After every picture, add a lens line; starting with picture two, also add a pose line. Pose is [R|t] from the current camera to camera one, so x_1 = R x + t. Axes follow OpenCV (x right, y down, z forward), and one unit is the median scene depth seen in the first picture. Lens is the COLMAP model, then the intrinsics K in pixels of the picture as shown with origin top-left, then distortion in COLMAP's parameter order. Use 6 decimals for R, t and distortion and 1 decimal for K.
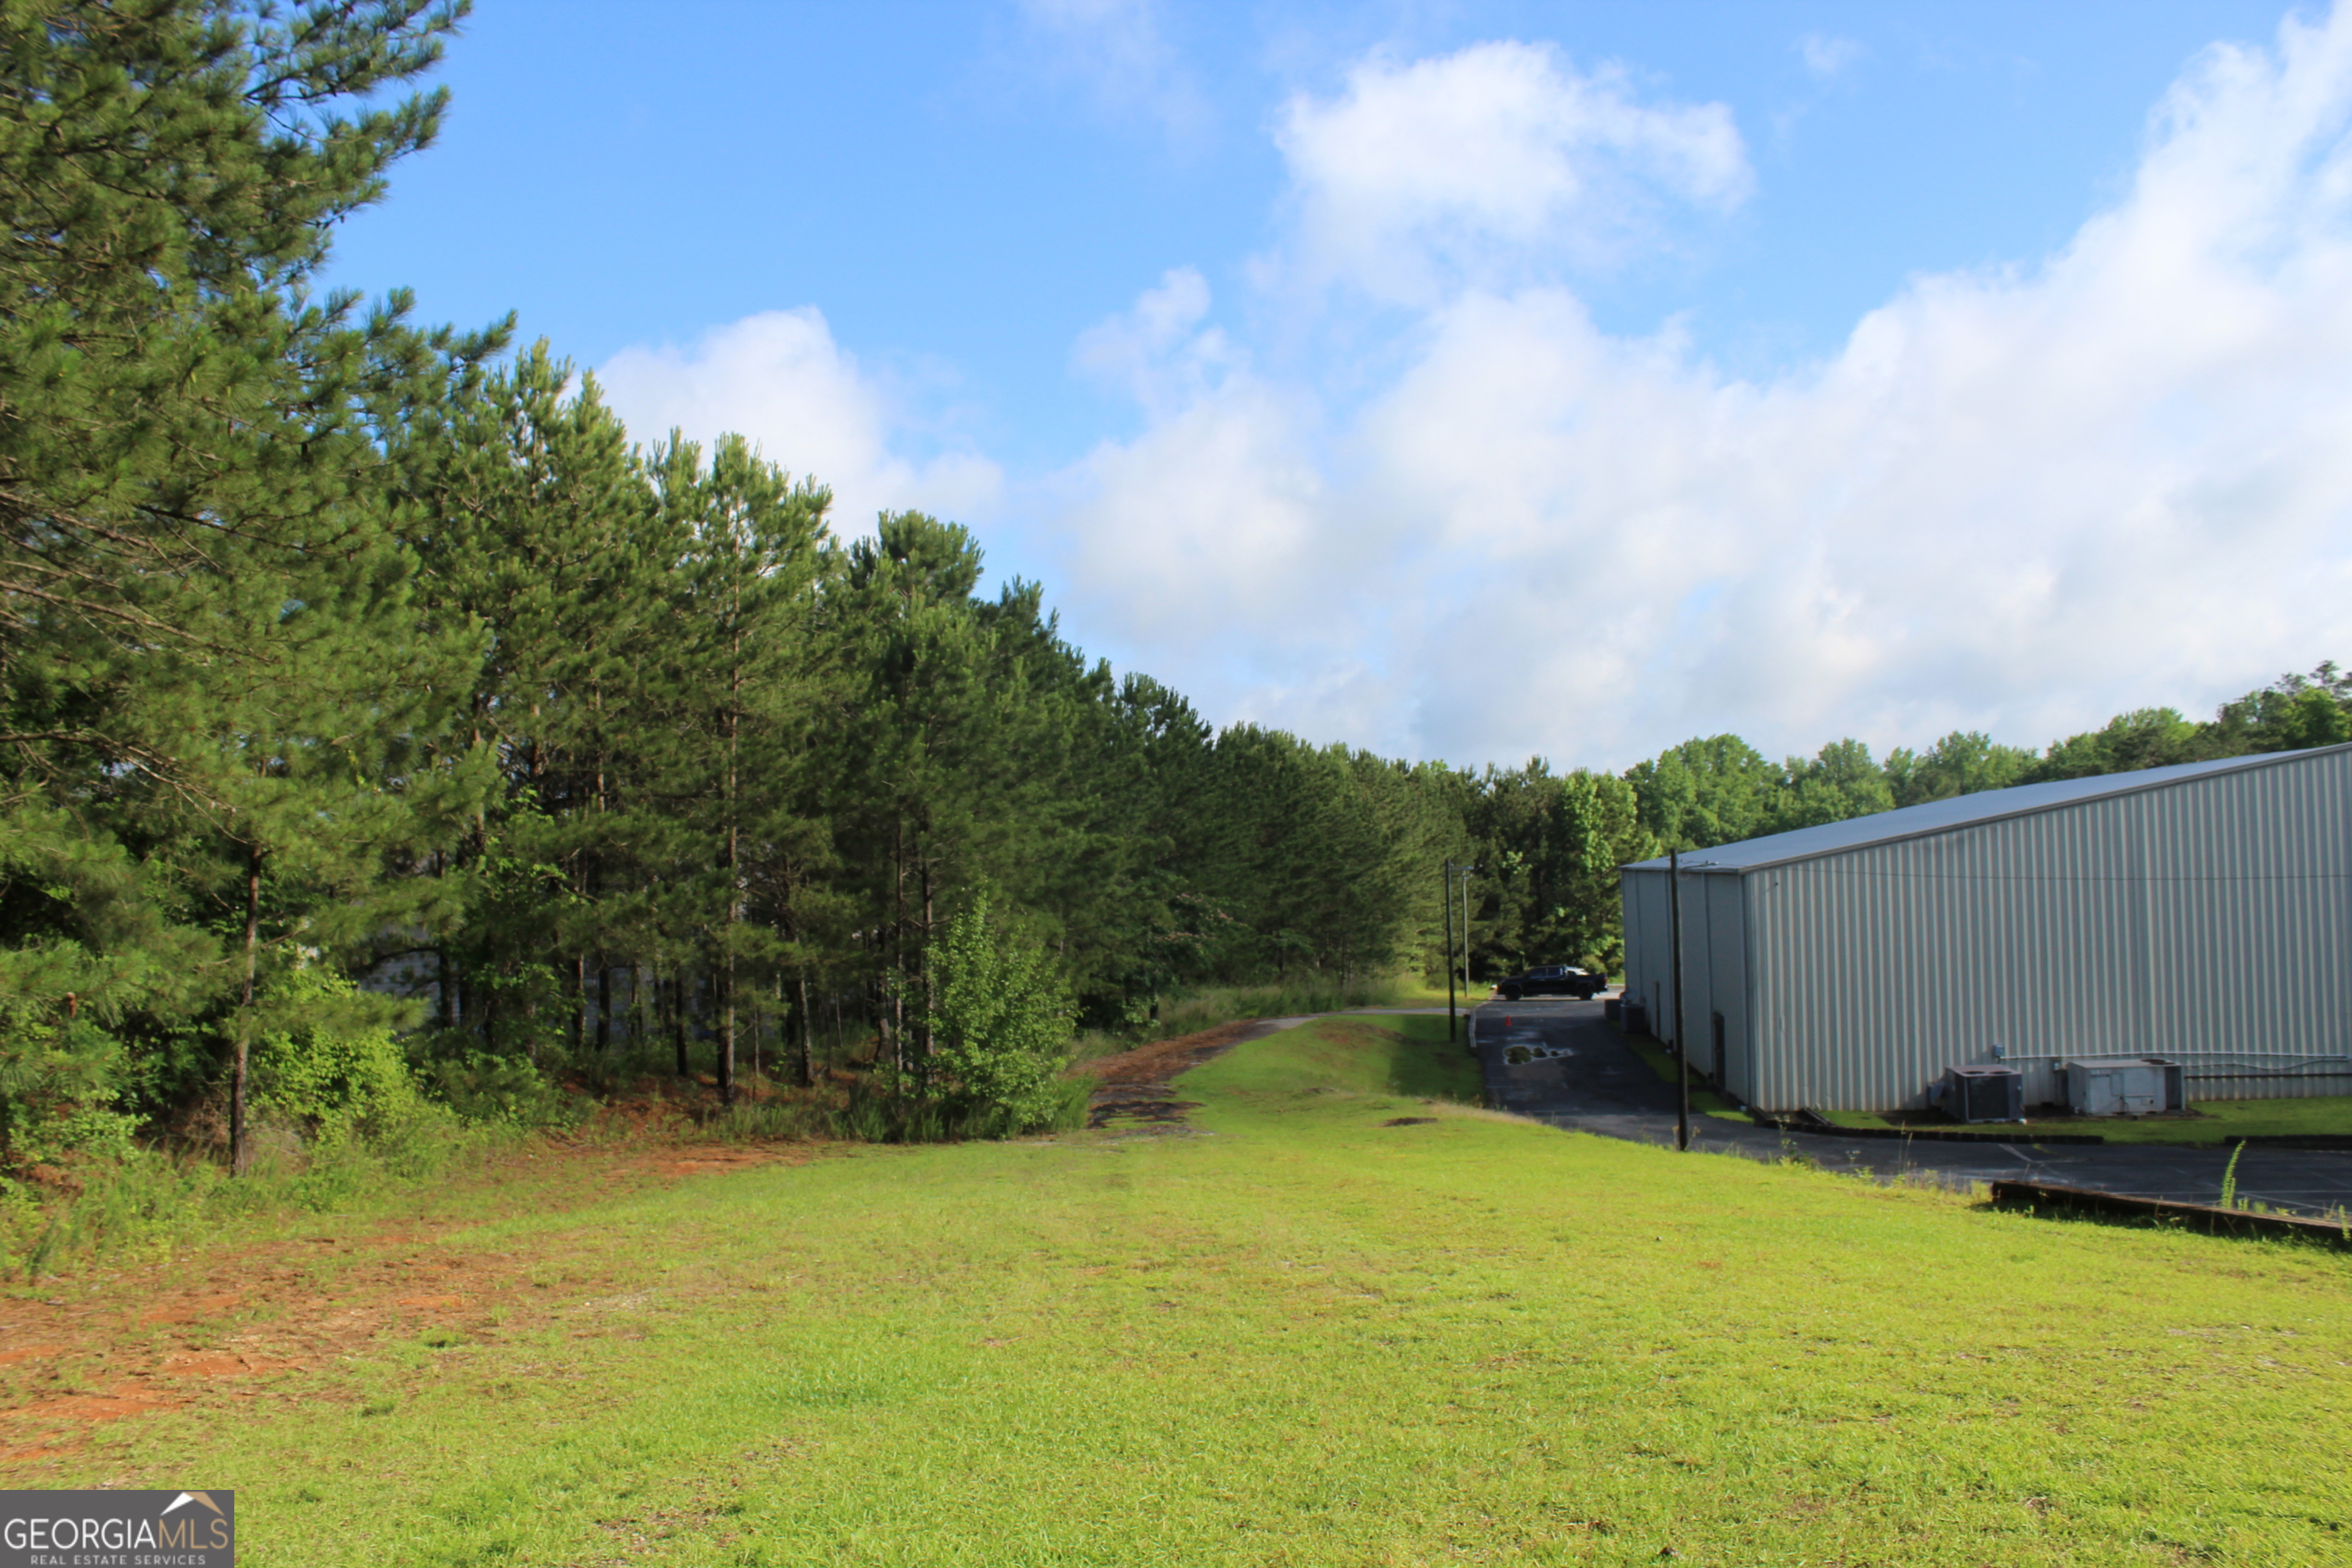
lens RADIAL K [[1983.6, 0, 1211.9], [0, 1983.6, 801.4], [0, 0, 1]] dist [-0.137063, 0.113120]
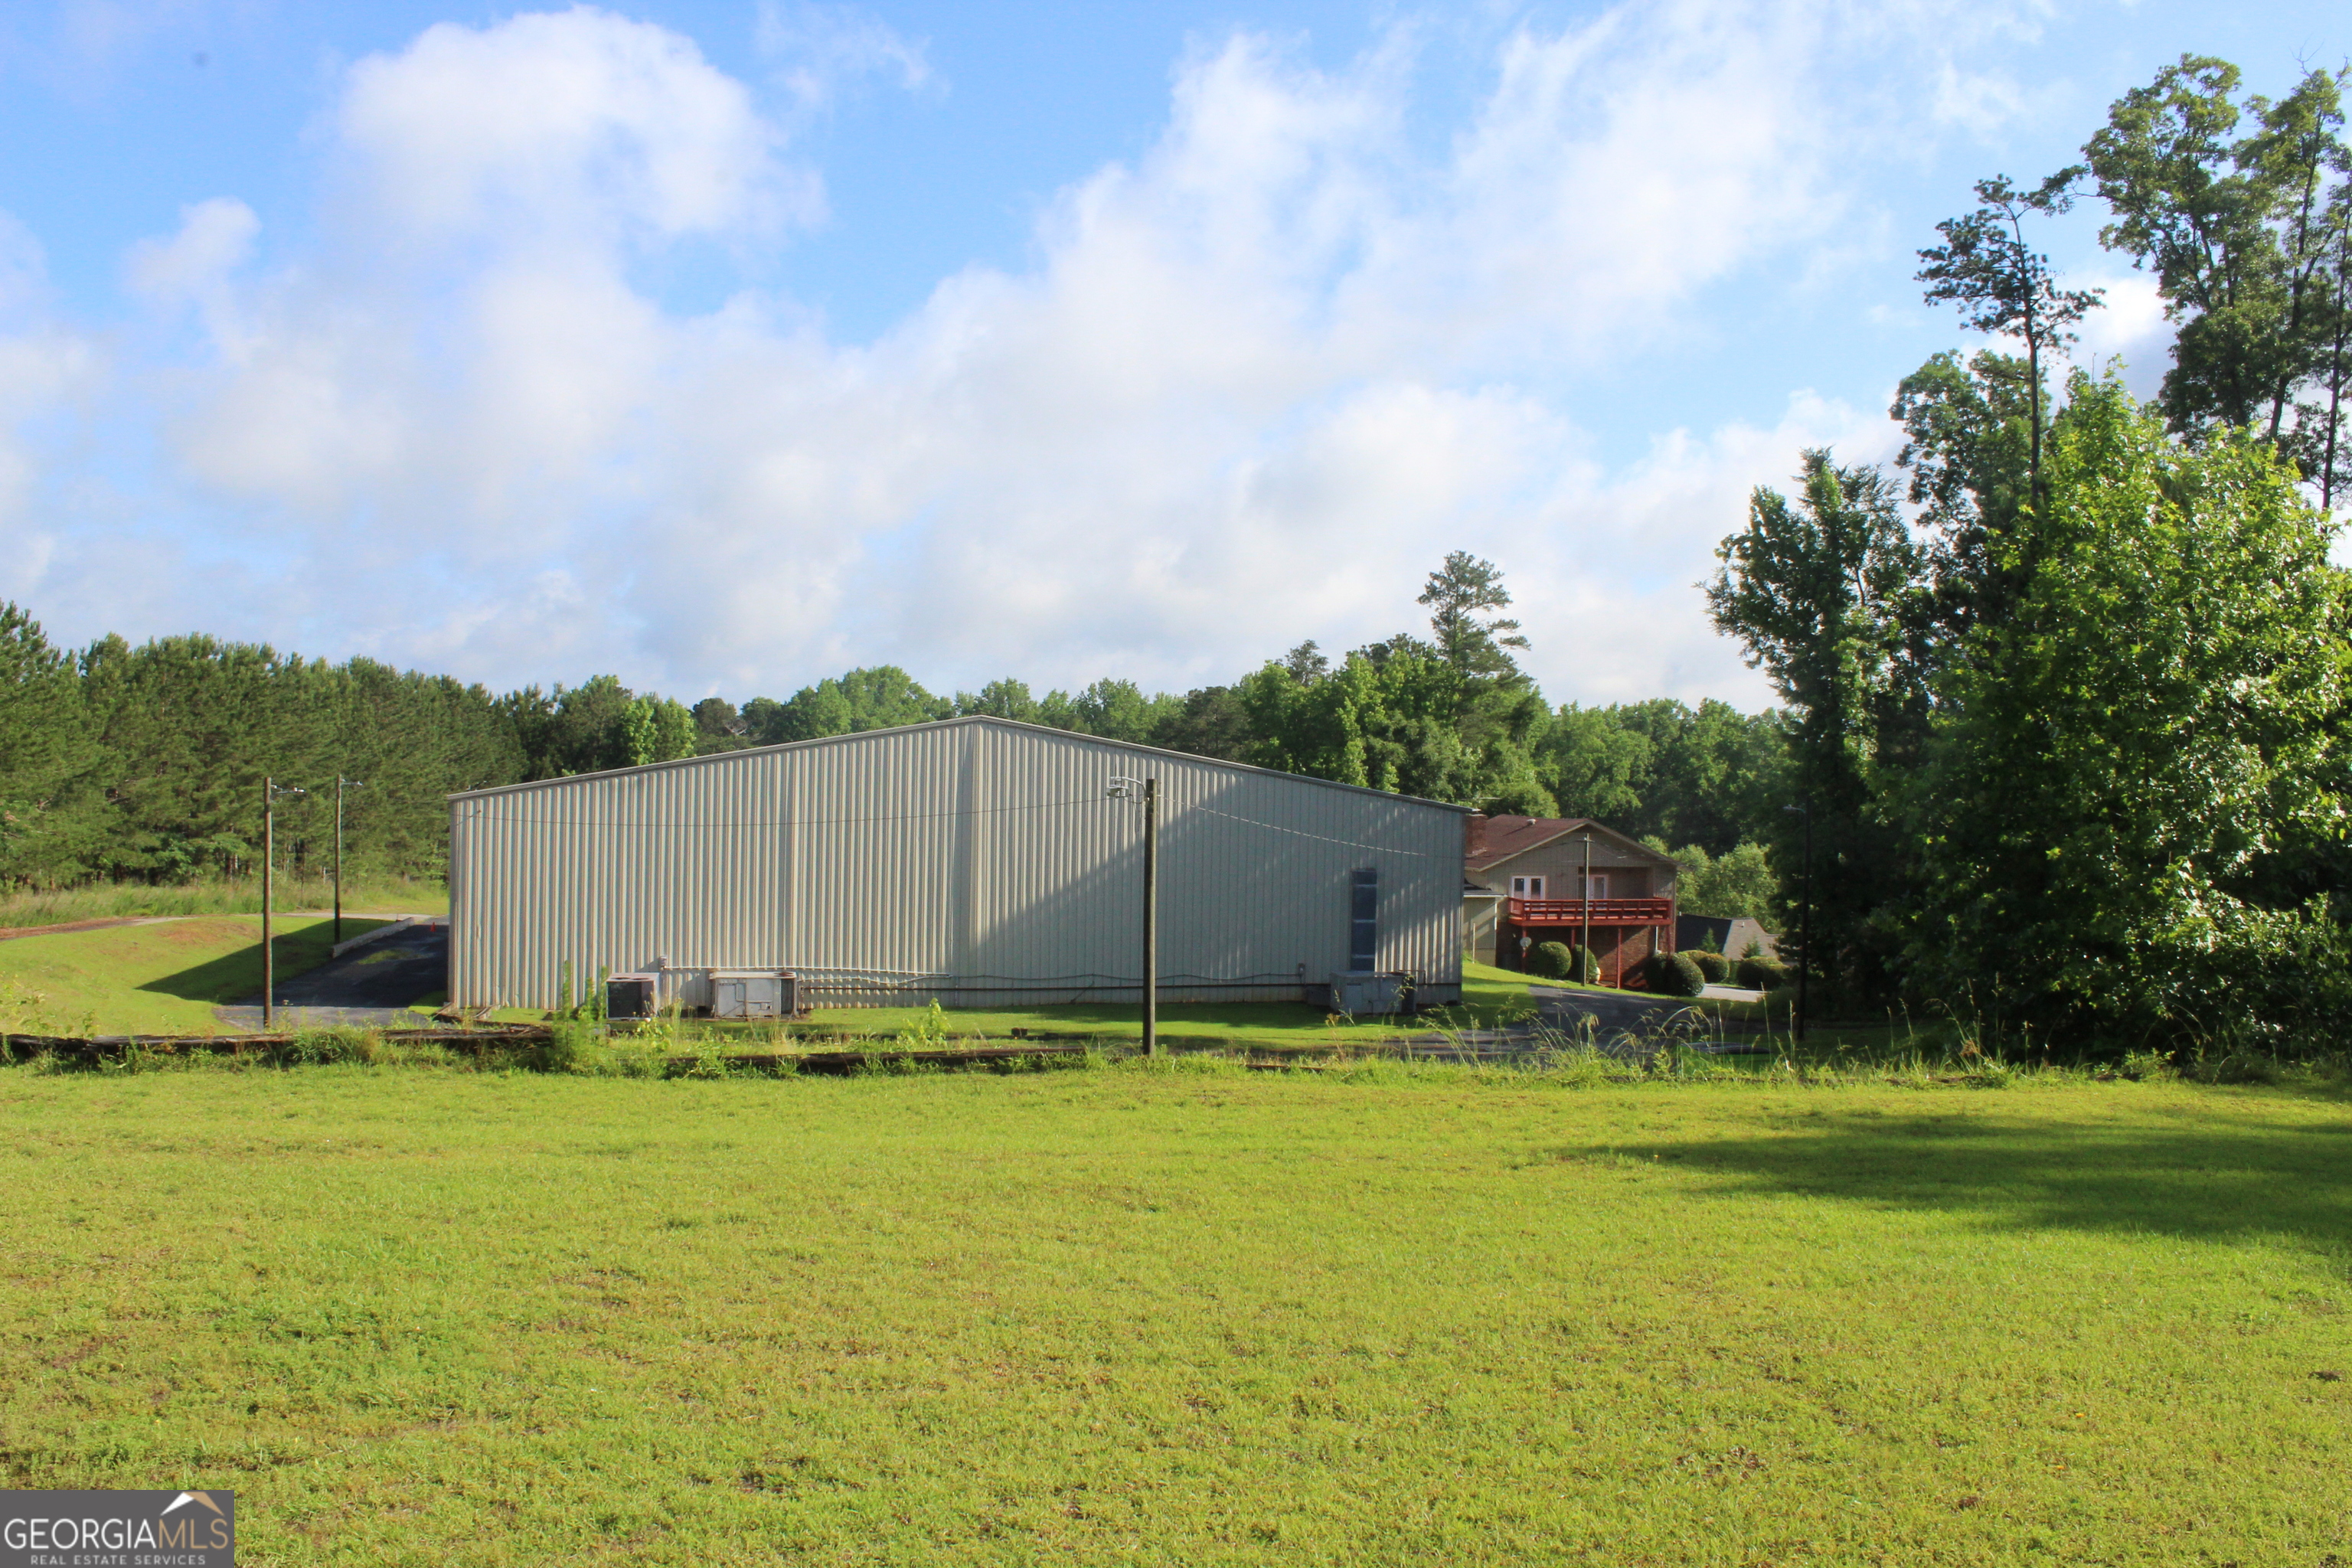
lens RADIAL K [[1983.6, 0, 1180.1], [0, 1983.6, 780.2], [0, 0, 1]] dist [-0.137063, 0.113120]
pose [[0.942221, 0.047507, 0.331605, 0.137571], [-0.057819, 0.998100, 0.021294, -0.011731], [-0.329963, -0.039237, 0.943178, -0.104276]]
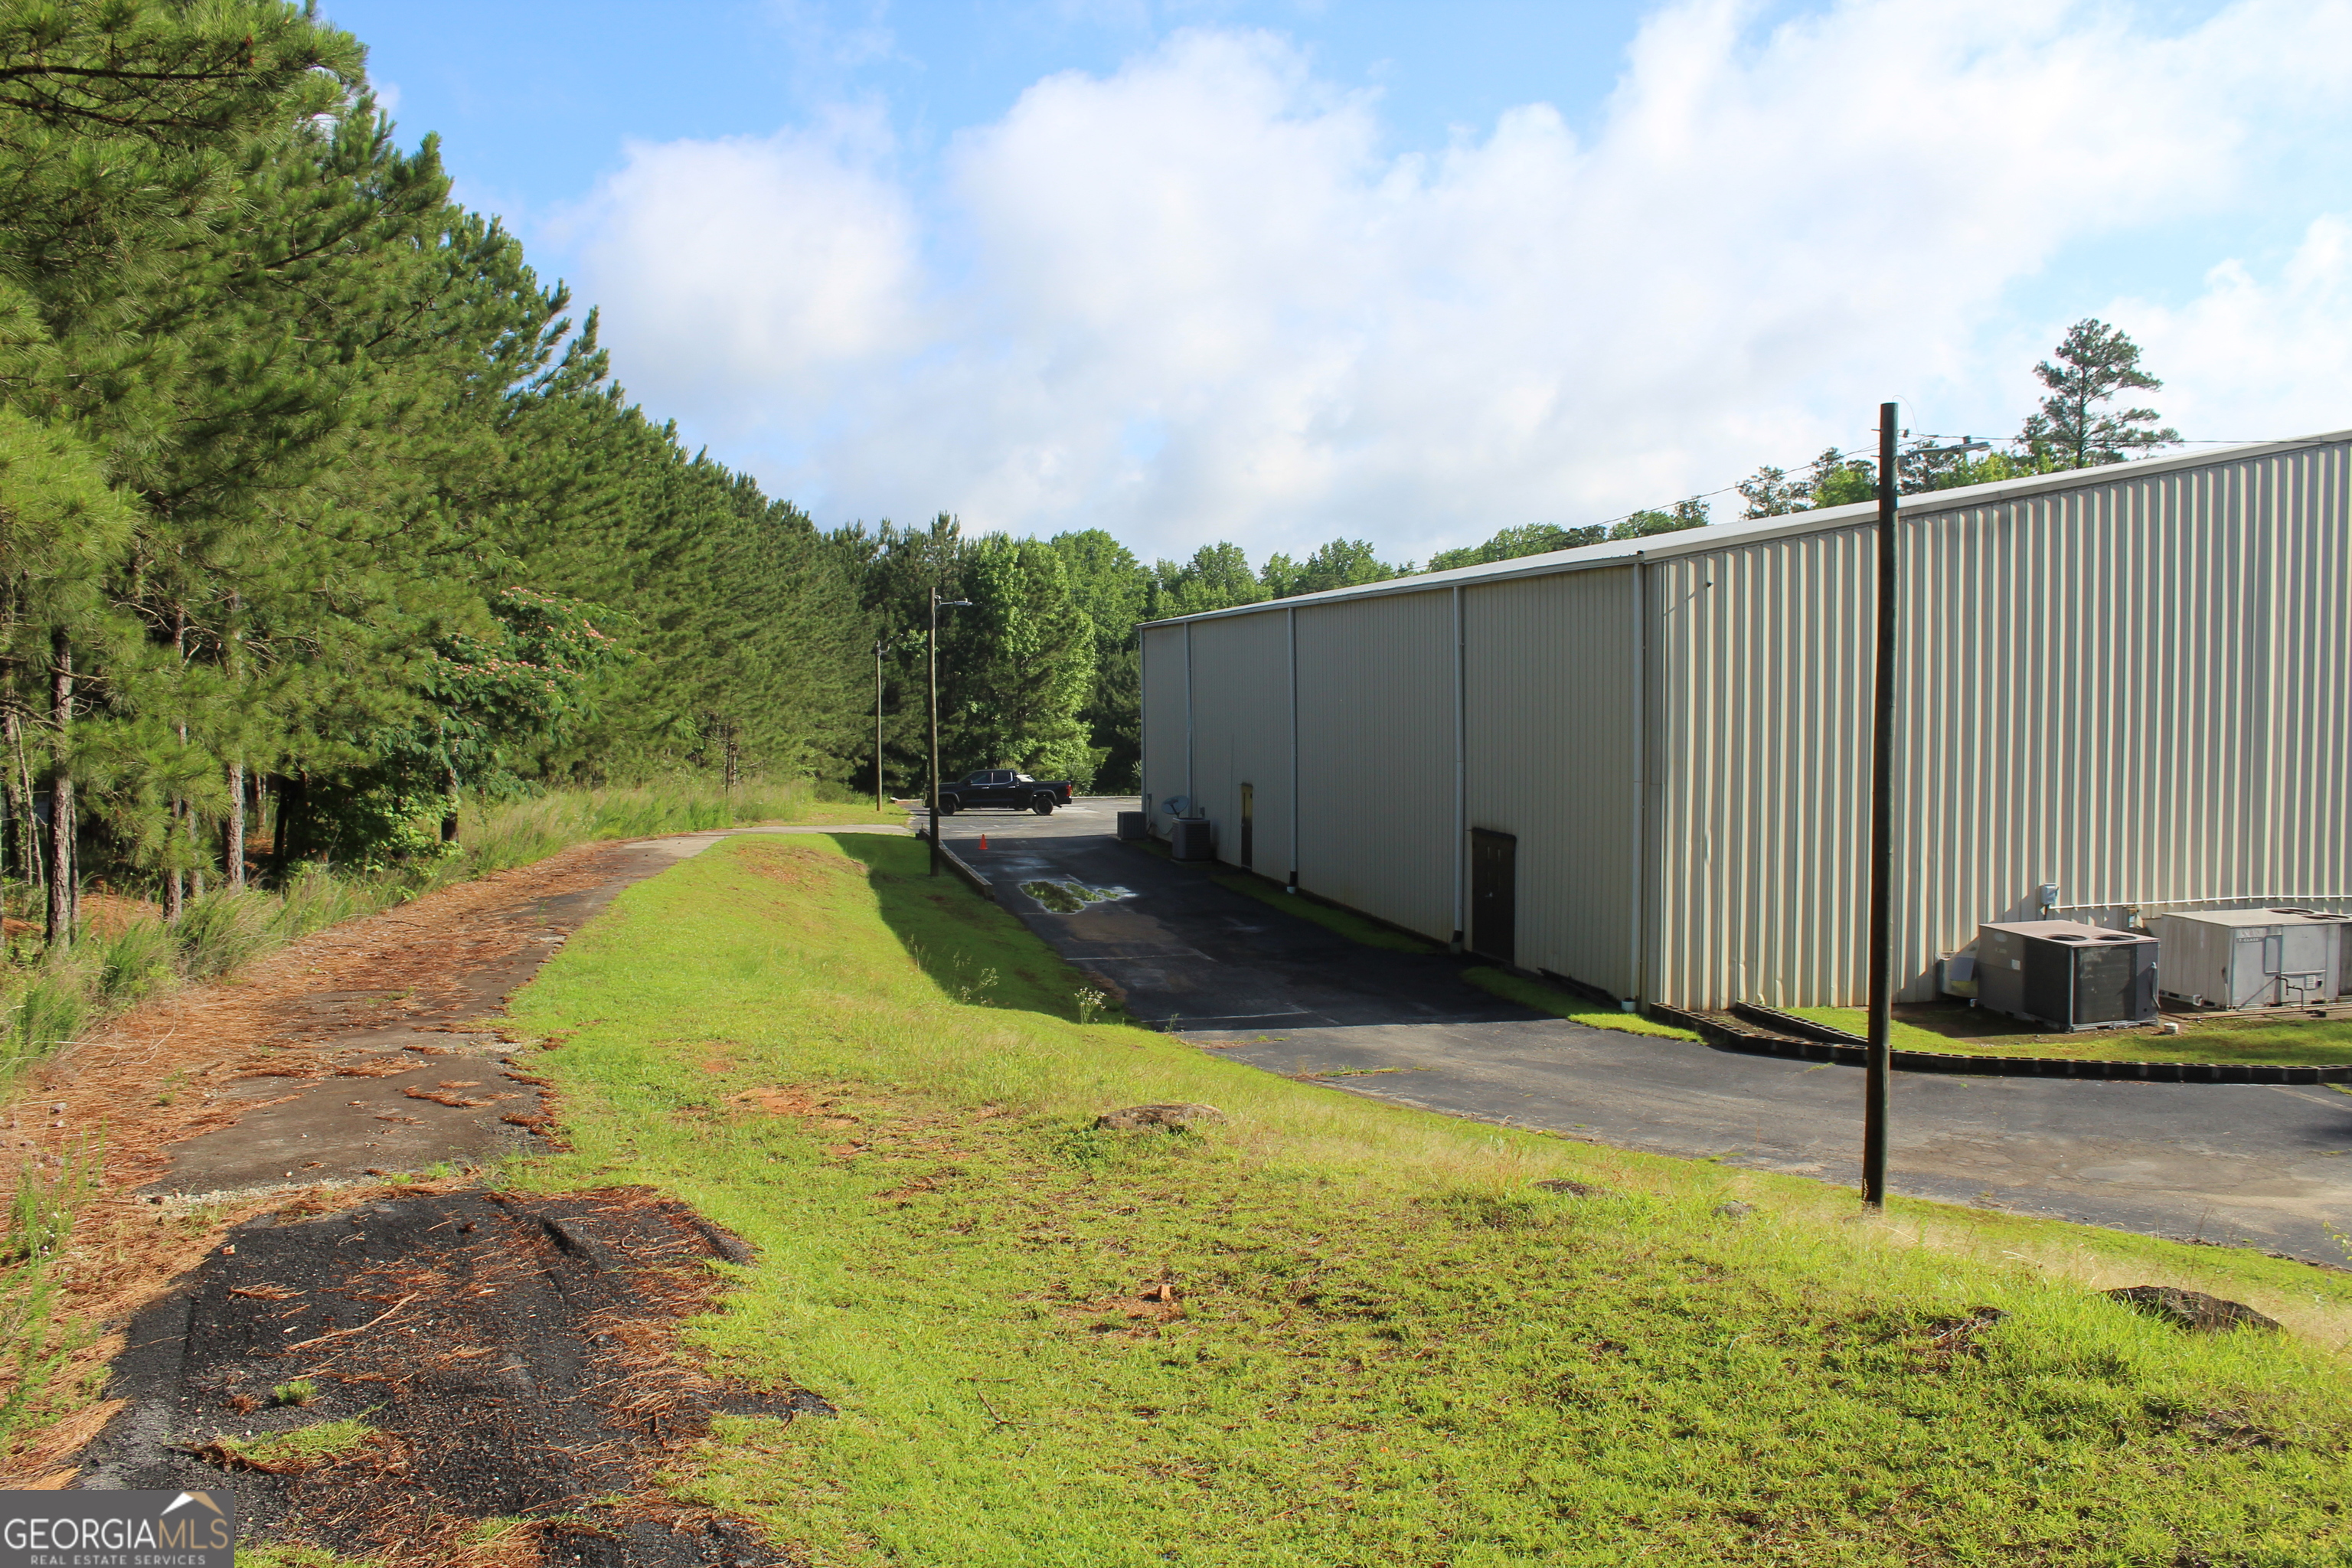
lens RADIAL K [[1983.6, 0, 1207.8], [0, 1983.6, 790.6], [0, 0, 1]] dist [-0.137063, 0.113120]
pose [[0.939726, 0.003927, 0.341906, -0.009556], [-0.032839, 0.996348, 0.078814, 0.027893], [-0.340348, -0.085291, 0.936423, 0.253582]]
